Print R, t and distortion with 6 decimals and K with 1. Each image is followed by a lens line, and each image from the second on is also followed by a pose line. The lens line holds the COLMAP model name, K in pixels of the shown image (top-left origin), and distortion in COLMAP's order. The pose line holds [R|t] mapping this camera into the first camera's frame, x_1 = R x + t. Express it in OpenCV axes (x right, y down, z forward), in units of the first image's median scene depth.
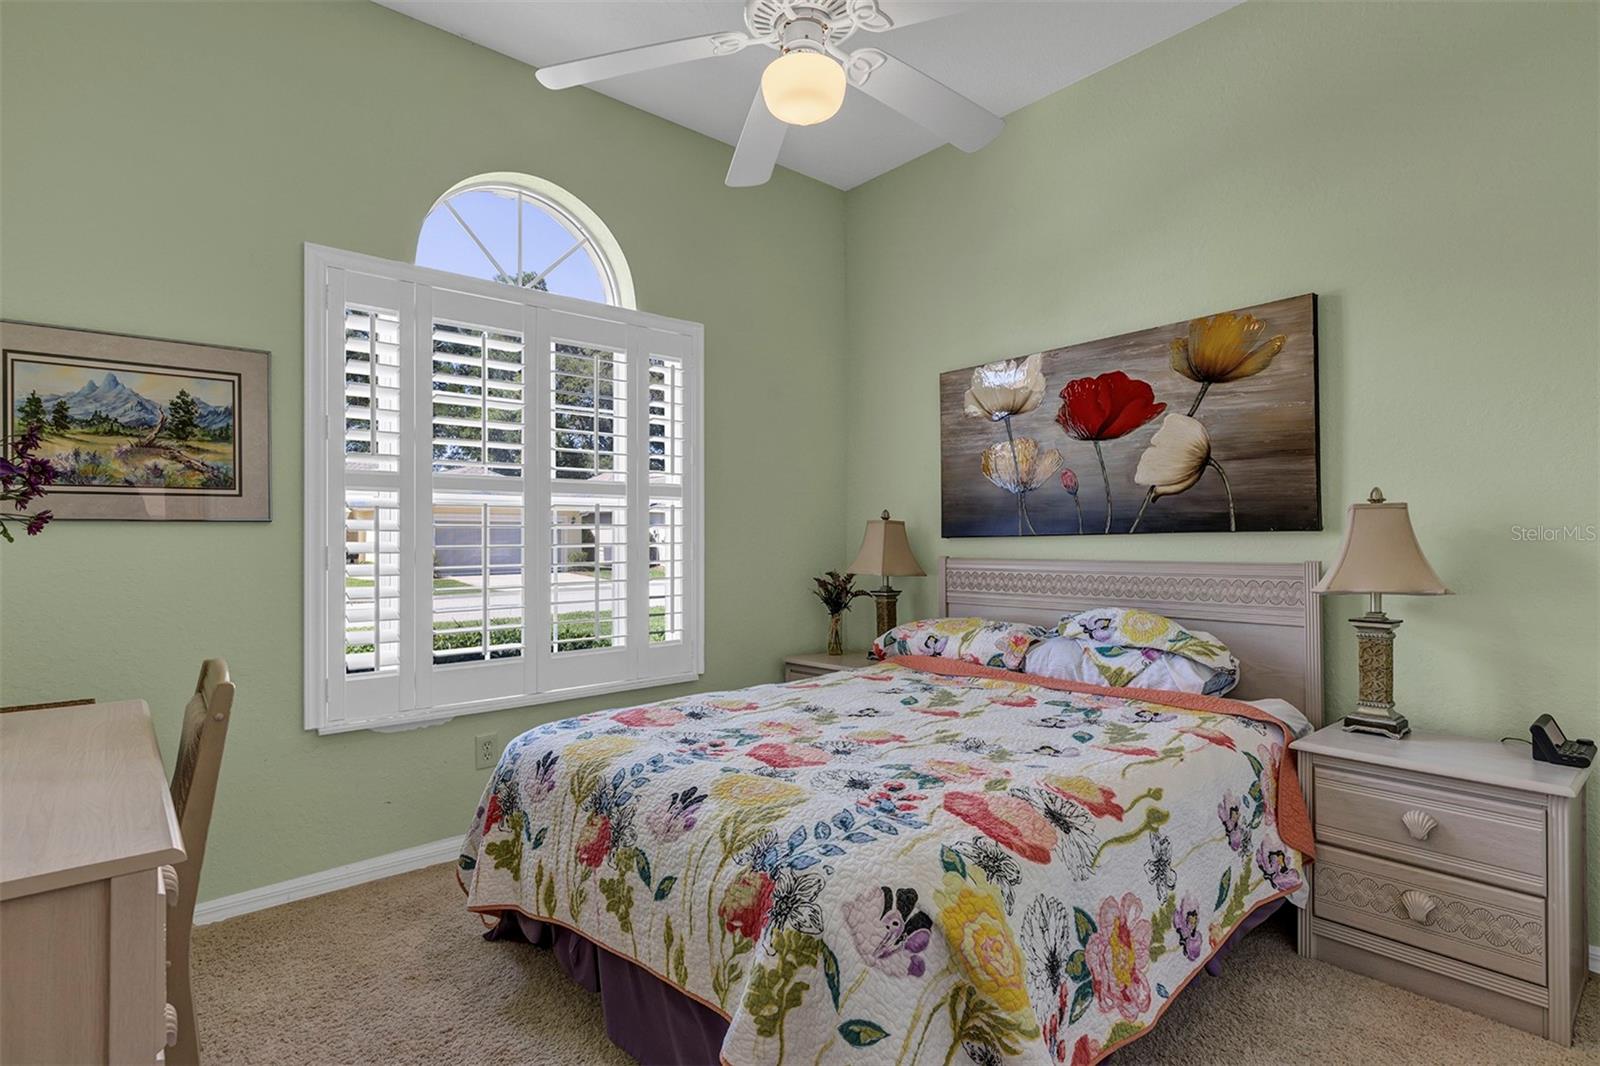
lens RADIAL K [[795.1, 0, 800.0], [0, 795.1, 533.0], [0, 0, 1]] dist [-0.000267, -0.000972]
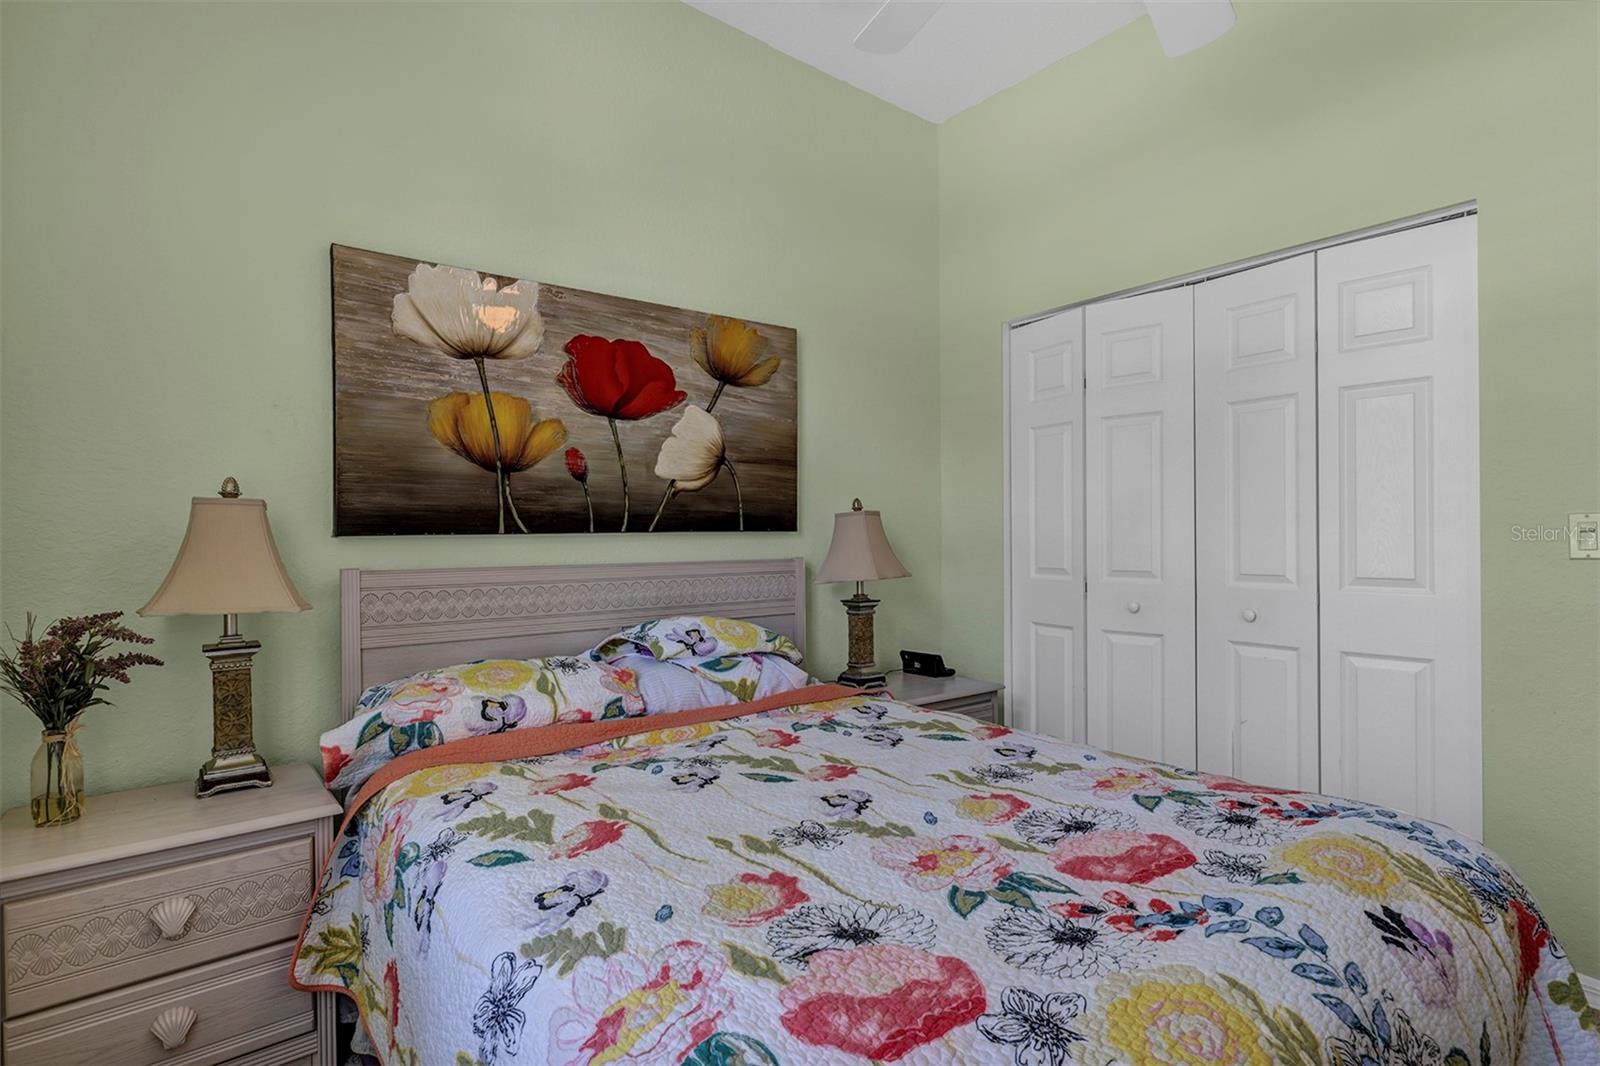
lens RADIAL K [[795.1, 0, 800.0], [0, 795.1, 533.0], [0, 0, 1]] dist [-0.000267, -0.000972]
pose [[0.061663, 0.010929, 0.998037, -0.459806], [-0.003787, 0.999935, -0.010716, 0.010898], [-0.998090, -0.003119, 0.061700, 0.806528]]
